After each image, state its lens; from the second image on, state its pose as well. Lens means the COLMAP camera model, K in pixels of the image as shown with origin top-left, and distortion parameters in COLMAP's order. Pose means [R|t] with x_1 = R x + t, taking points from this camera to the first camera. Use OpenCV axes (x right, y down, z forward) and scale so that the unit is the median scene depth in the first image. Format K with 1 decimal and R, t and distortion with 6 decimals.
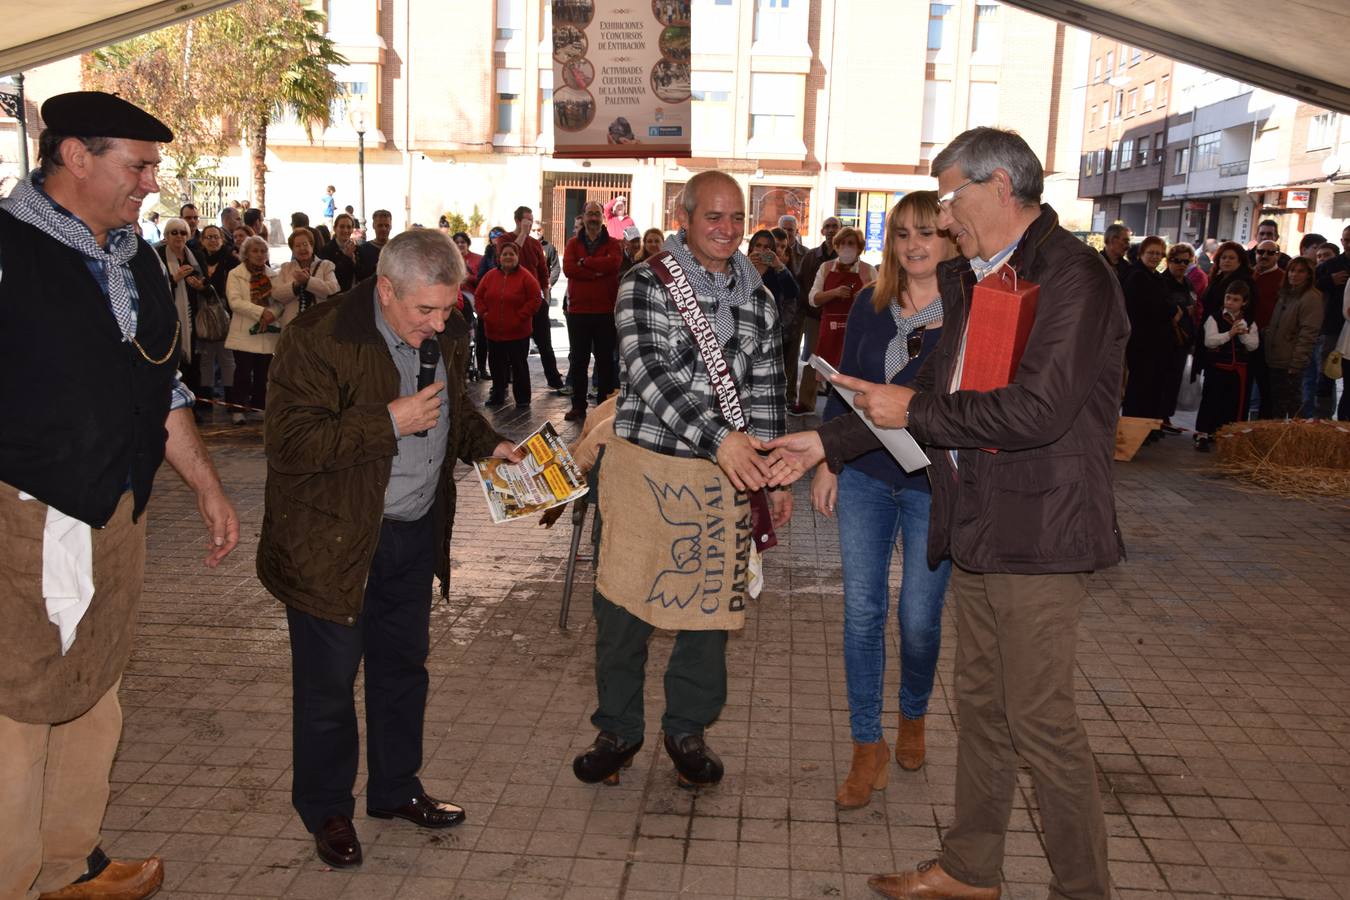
lens RADIAL K [[1240.2, 0, 668.2], [0, 1240.2, 450.5], [0, 0, 1]] dist [-0.111778, 0.217546]
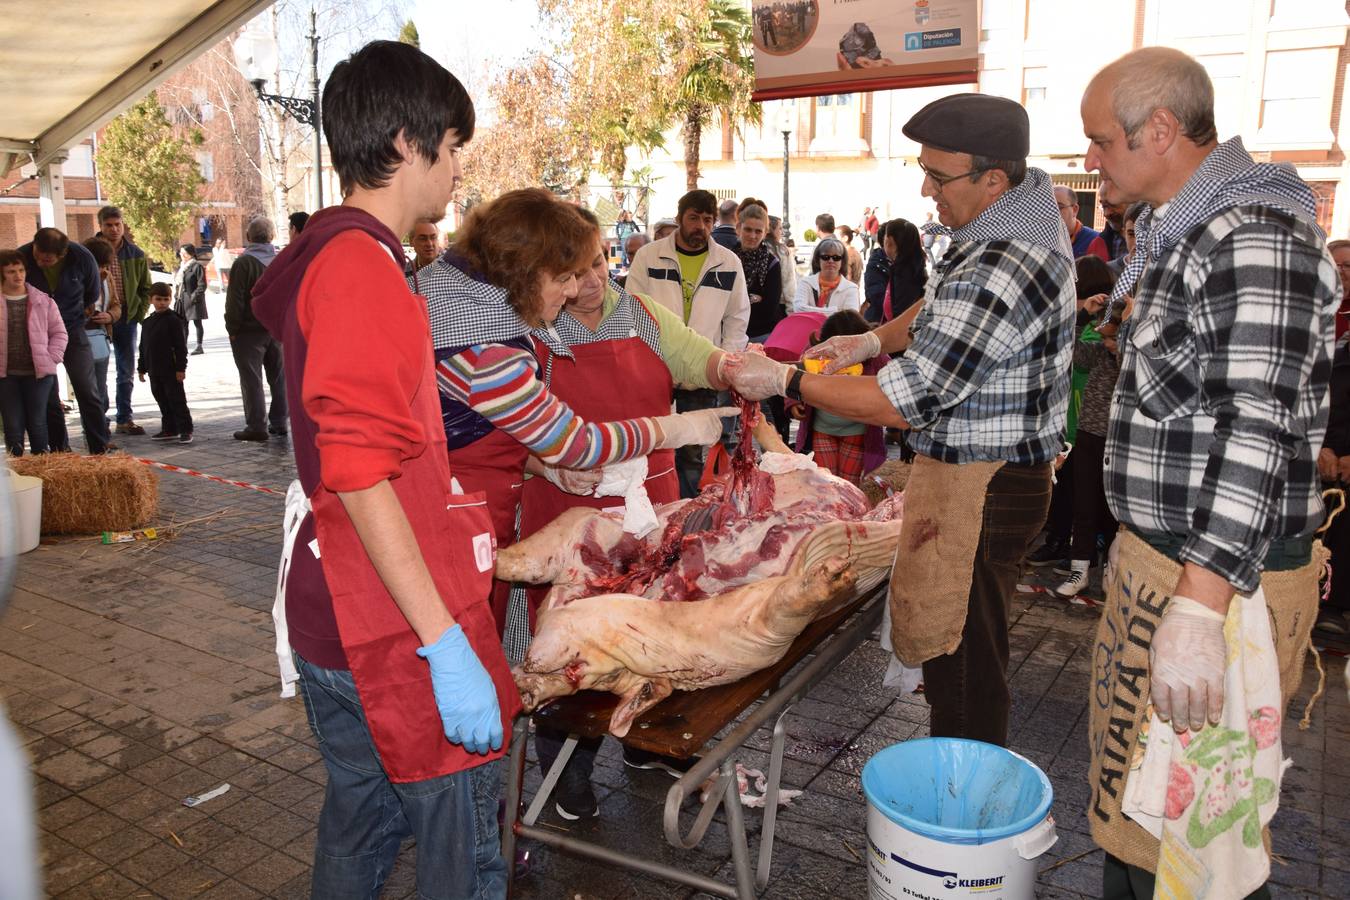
lens RADIAL K [[1073.4, 0, 672.5], [0, 1073.4, 441.8], [0, 0, 1]] dist [-0.156818, 0.136775]
pose [[0.891454, 0.060464, -0.449059, 0.102410], [-0.055241, 0.998167, 0.024738, -0.068730], [0.449731, 0.002754, 0.893160, 0.447816]]
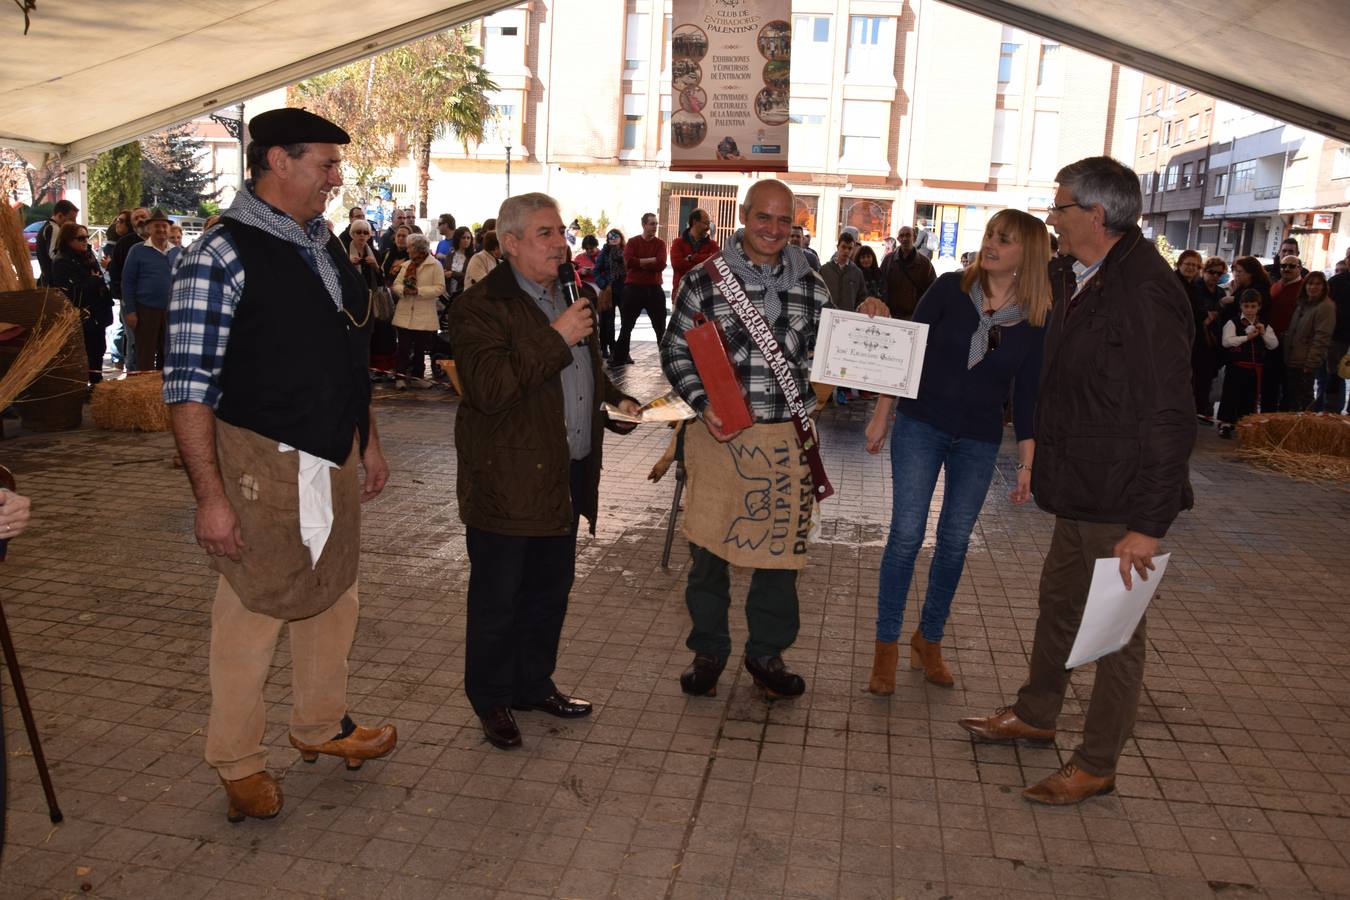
lens RADIAL K [[1073.4, 0, 672.5], [0, 1073.4, 441.8], [0, 0, 1]] dist [-0.156818, 0.136775]
pose [[0.995993, 0.031716, -0.083617, 0.001588], [-0.030365, 0.999388, 0.017383, 0.002134], [0.084117, -0.014775, 0.996346, -0.008640]]
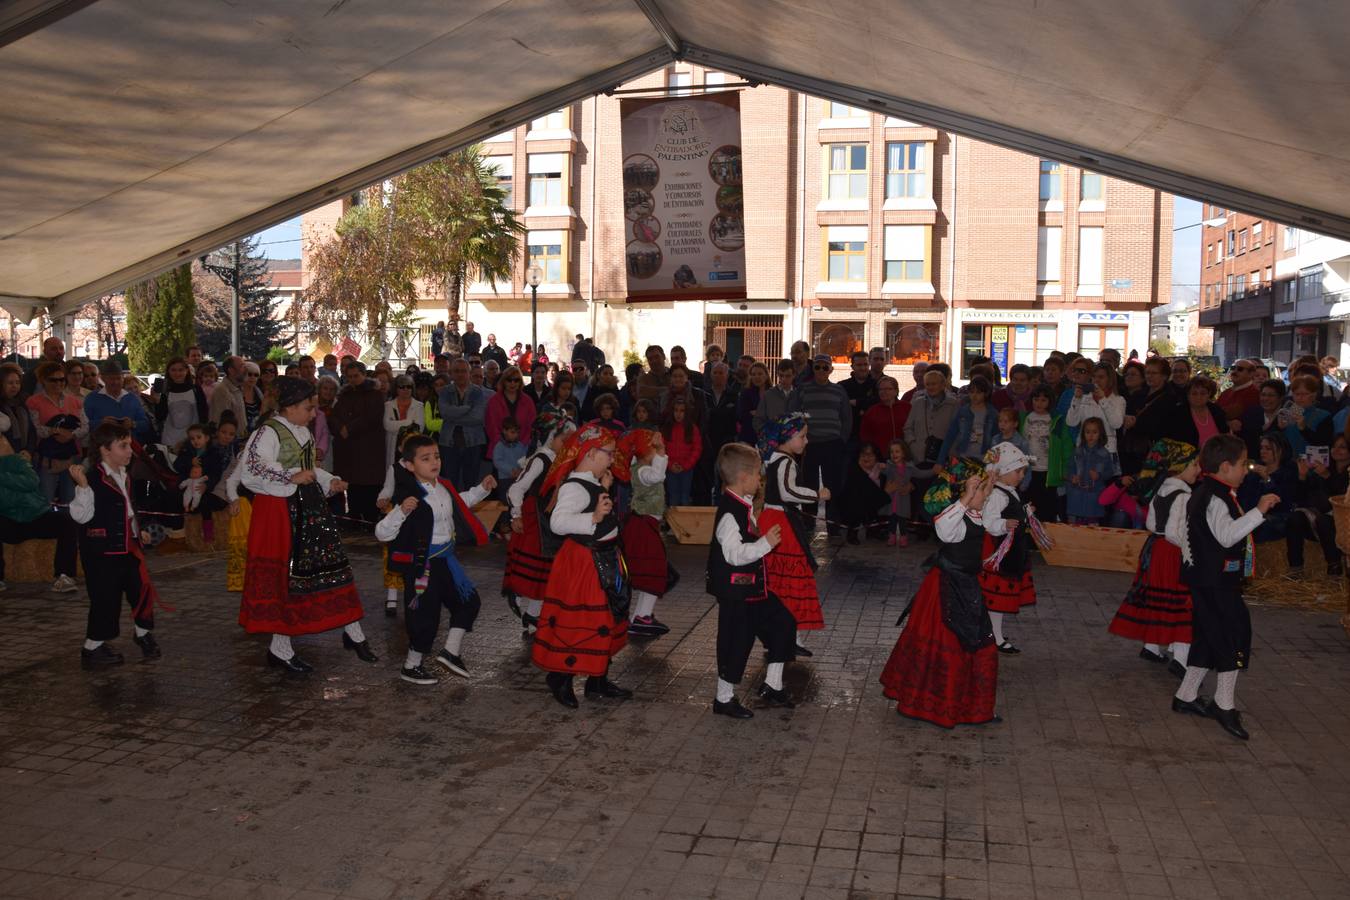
lens RADIAL K [[1073.4, 0, 672.5], [0, 1073.4, 441.8], [0, 0, 1]] dist [-0.156818, 0.136775]
pose [[0.986478, -0.009828, -0.163601, 0.095804], [-0.007207, 0.994634, -0.103206, -0.005894], [0.163737, 0.102990, 0.981113, 0.042006]]
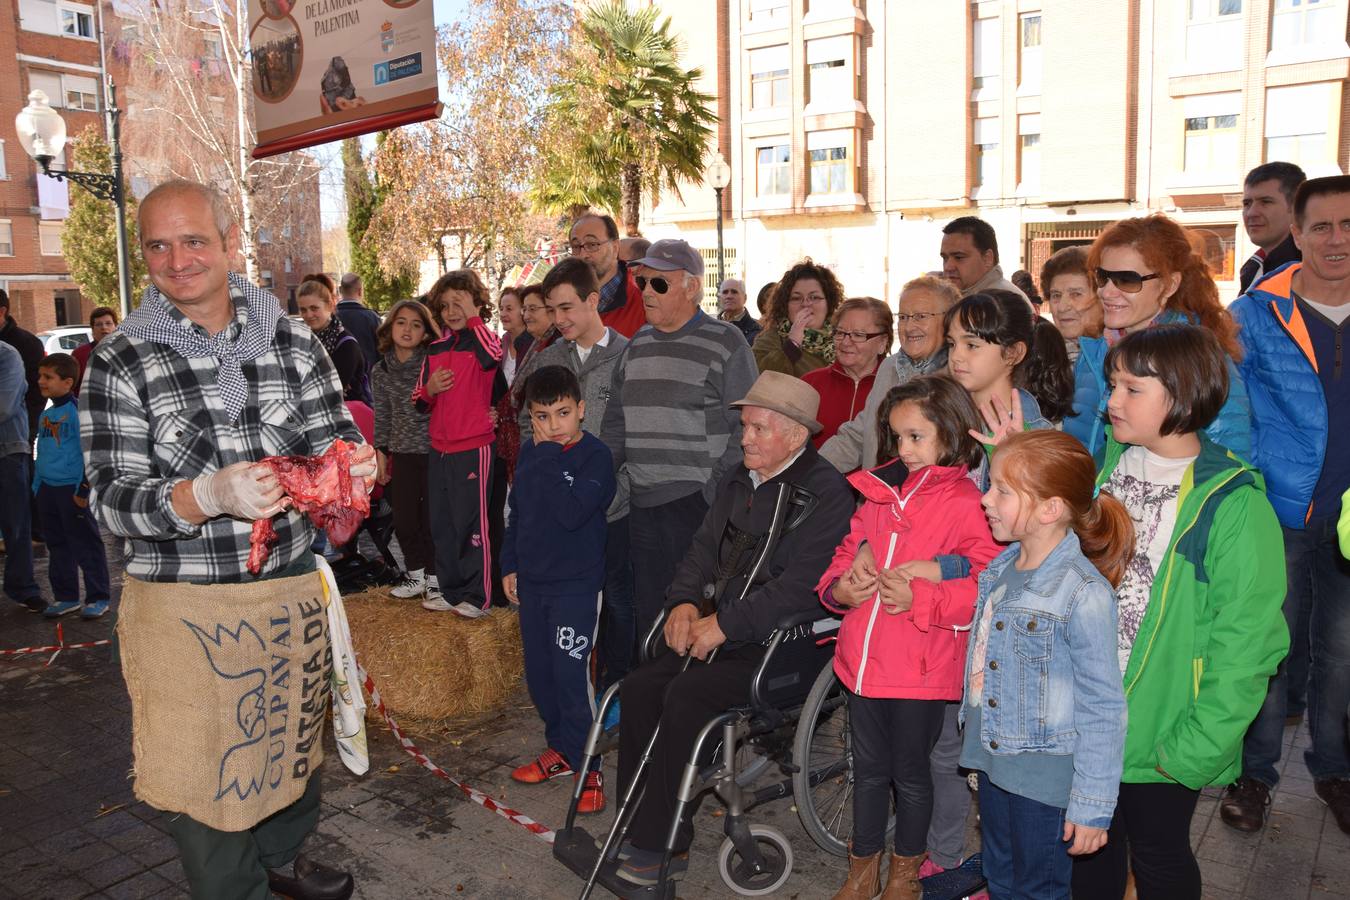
lens RADIAL K [[1057.0, 0, 670.5], [0, 1057.0, 446.0], [0, 0, 1]] dist [-0.146888, 0.106871]
pose [[0.854045, 0.027160, -0.519489, 0.247867], [-0.043529, 0.998865, -0.019340, -0.101074], [0.518374, 0.039130, 0.854258, 0.634521]]
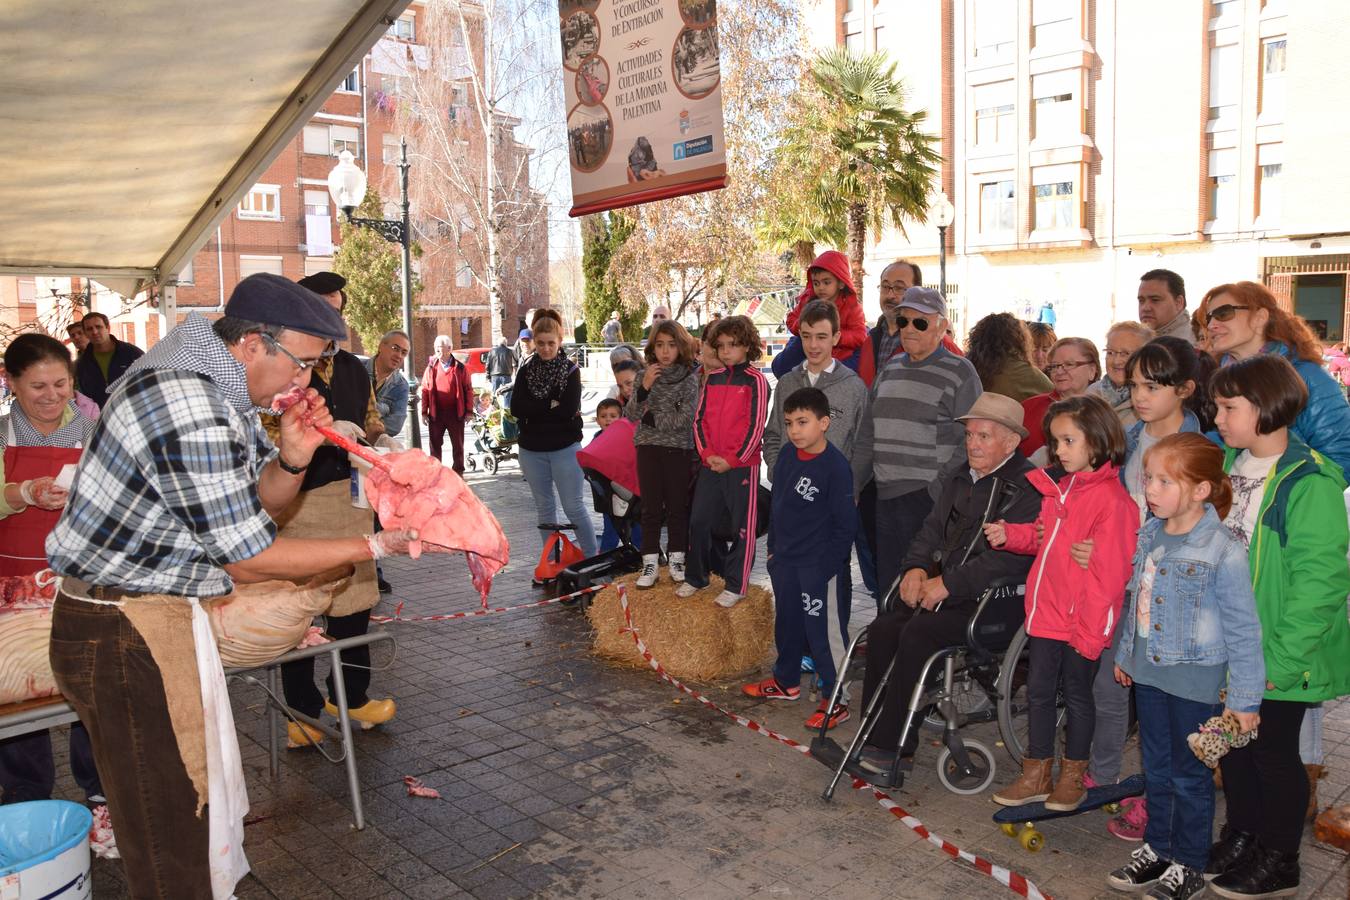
lens RADIAL K [[1070.5, 0, 675.0], [0, 1070.5, 450.0], [0, 0, 1]] dist [-0.148435, 0.119238]
pose [[0.736380, 0.031642, -0.675828, 0.288518], [-0.077151, 0.996317, -0.037416, -0.085002], [0.672155, 0.079693, 0.736109, 0.553860]]
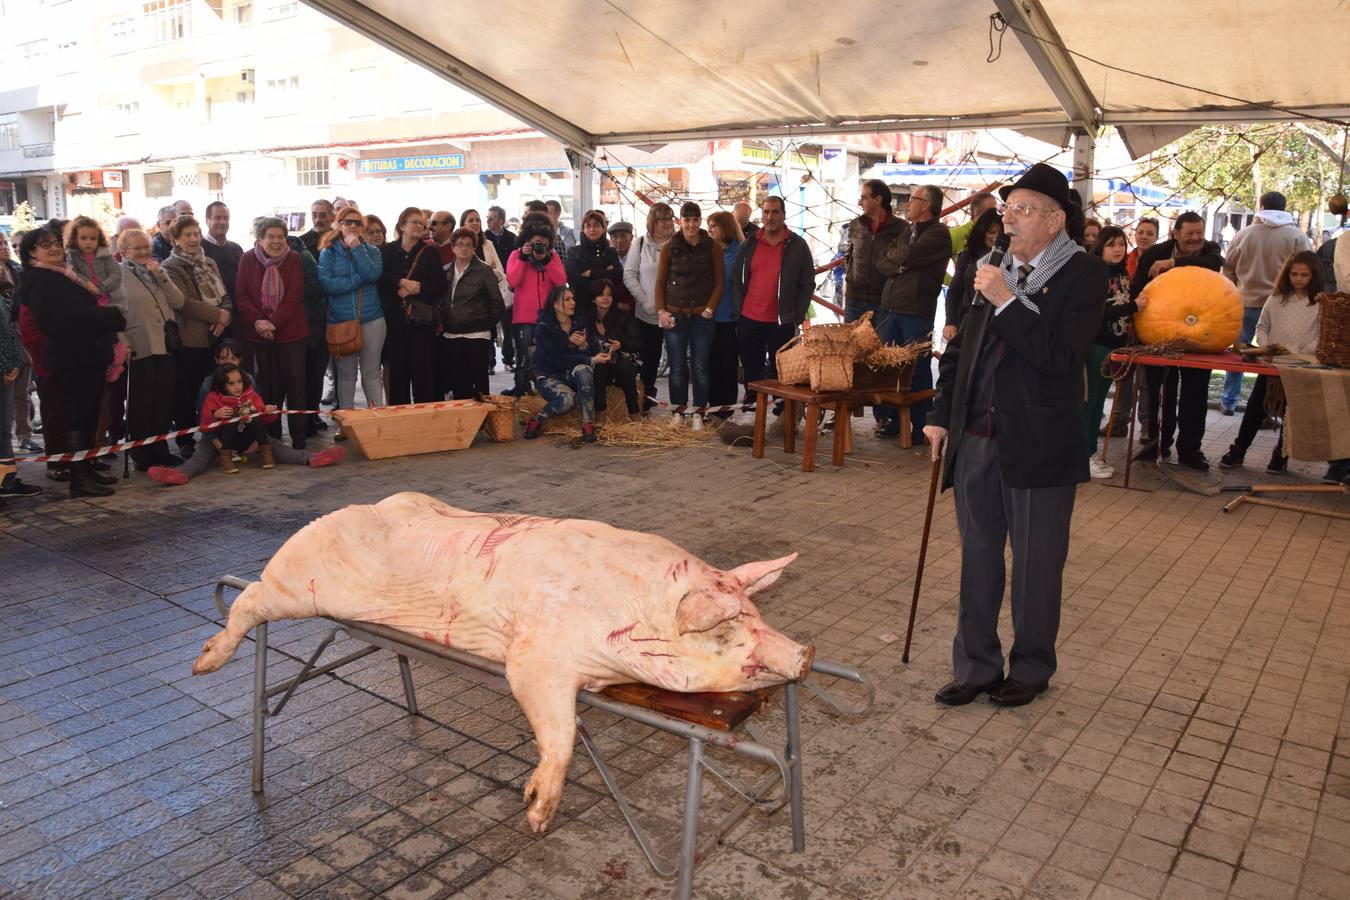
lens RADIAL K [[1082.1, 0, 671.9], [0, 1082.1, 443.6], [0, 0, 1]] dist [-0.168866, 0.149756]
pose [[0.522193, -0.189941, 0.831407, -0.166070], [0.151951, 0.980006, 0.128452, -0.055838], [-0.839182, 0.059257, 0.540613, 0.305031]]
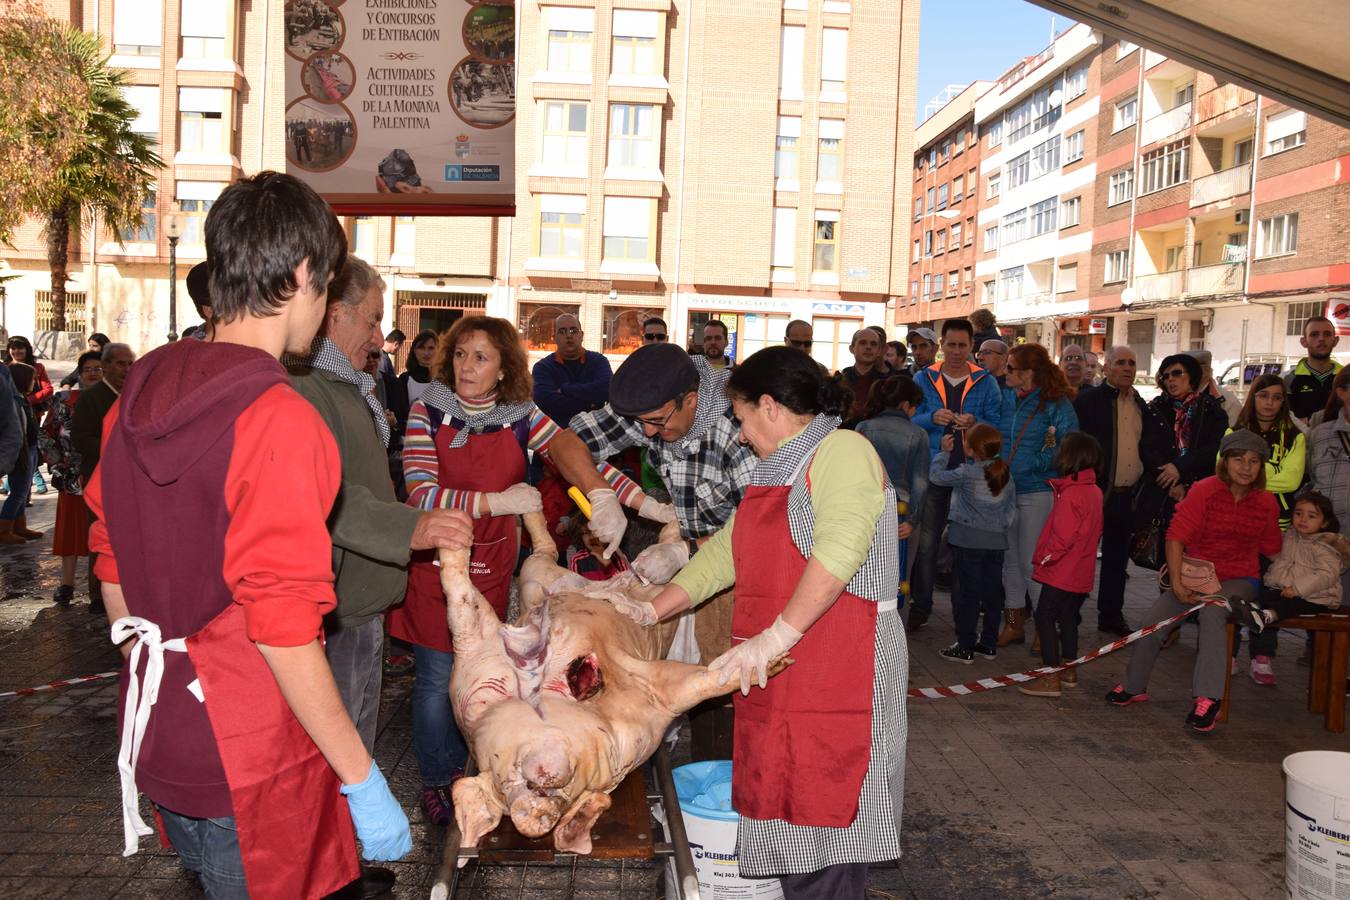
lens RADIAL K [[1075.1, 0, 679.7], [0, 1075.1, 428.7], [0, 0, 1]] dist [-0.137363, 0.114150]
pose [[0.990645, -0.002619, 0.136442, 0.023550], [0.017059, 0.994350, -0.104773, -0.067041], [-0.135396, 0.106121, 0.985092, 0.419832]]
